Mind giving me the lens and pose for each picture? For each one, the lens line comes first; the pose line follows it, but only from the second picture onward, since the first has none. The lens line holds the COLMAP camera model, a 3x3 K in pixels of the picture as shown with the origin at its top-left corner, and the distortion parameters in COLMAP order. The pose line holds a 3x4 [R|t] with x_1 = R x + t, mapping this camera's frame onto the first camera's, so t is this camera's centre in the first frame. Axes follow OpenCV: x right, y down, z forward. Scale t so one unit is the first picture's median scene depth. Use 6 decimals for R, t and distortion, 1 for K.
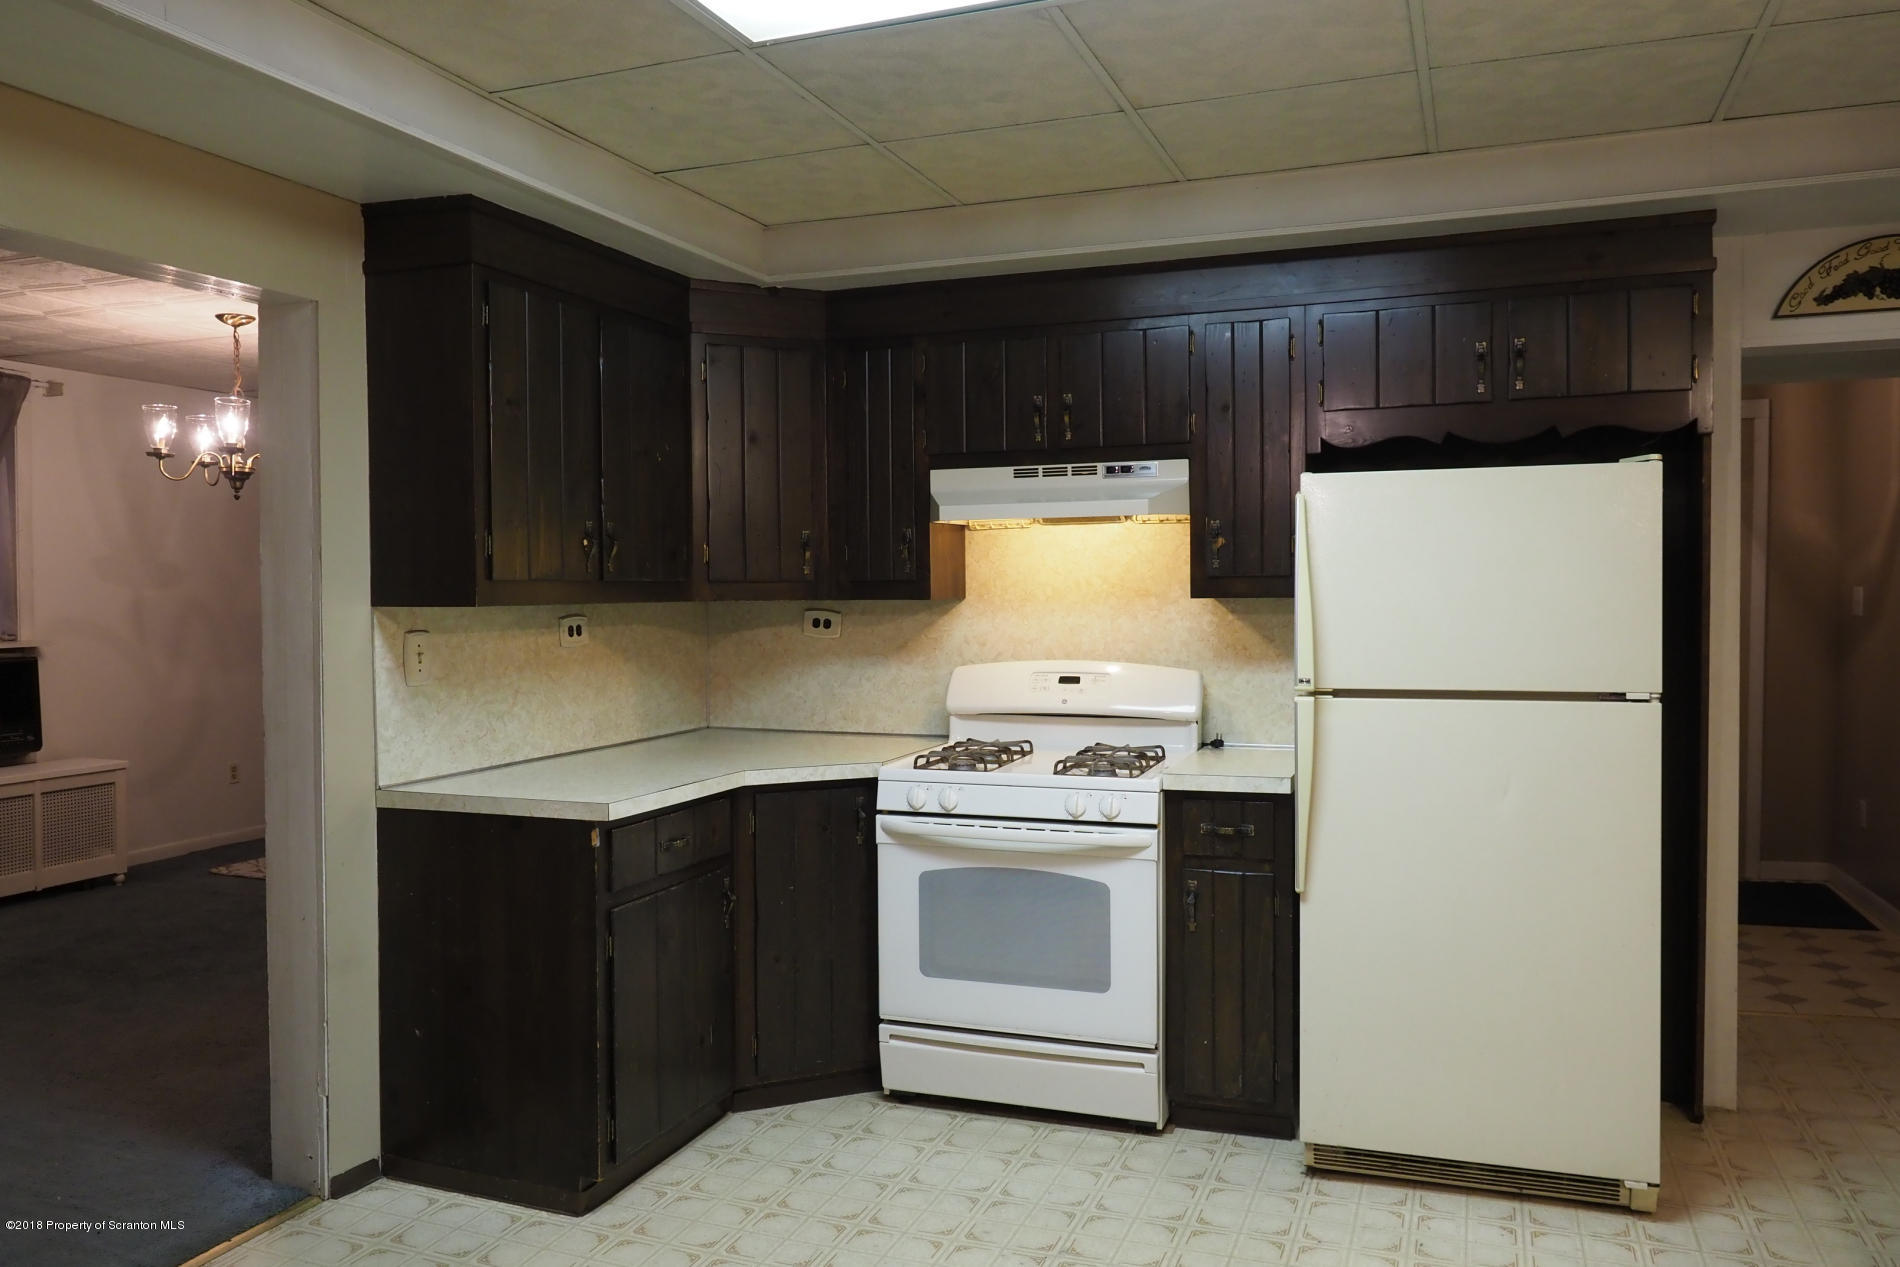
lens RADIAL K [[1380.0, 0, 956.4], [0, 1380.0, 626.2], [0, 0, 1]] dist [-0.012797, 0.000343]
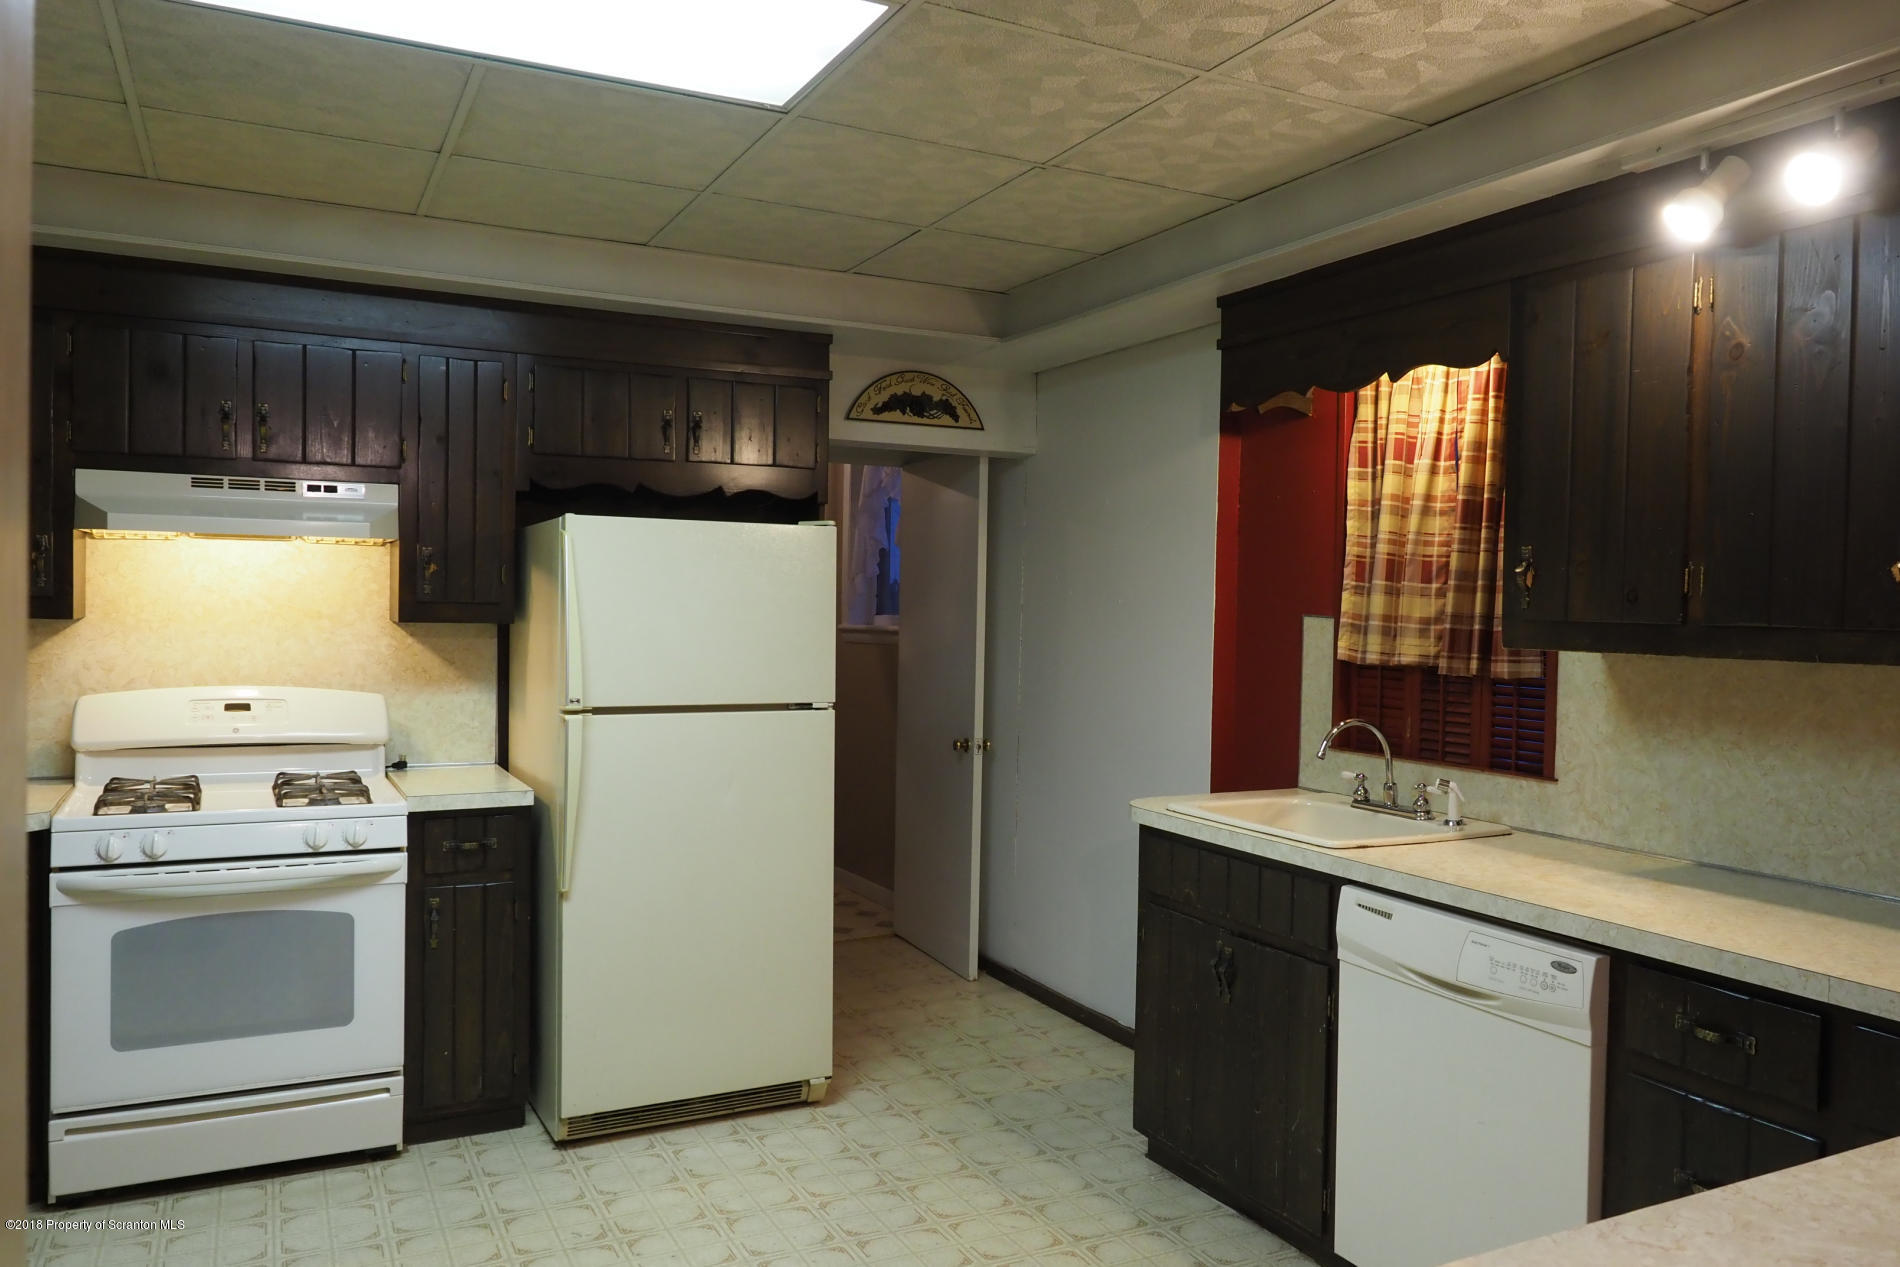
lens RADIAL K [[1380.0, 0, 956.4], [0, 1380.0, 626.2], [0, 0, 1]] dist [-0.012797, 0.000343]
pose [[0.668309, 0.010190, 0.743814, -0.334540], [-0.003461, 0.999938, -0.010589, -0.008855], [-0.743876, 0.004502, 0.668303, 0.023441]]
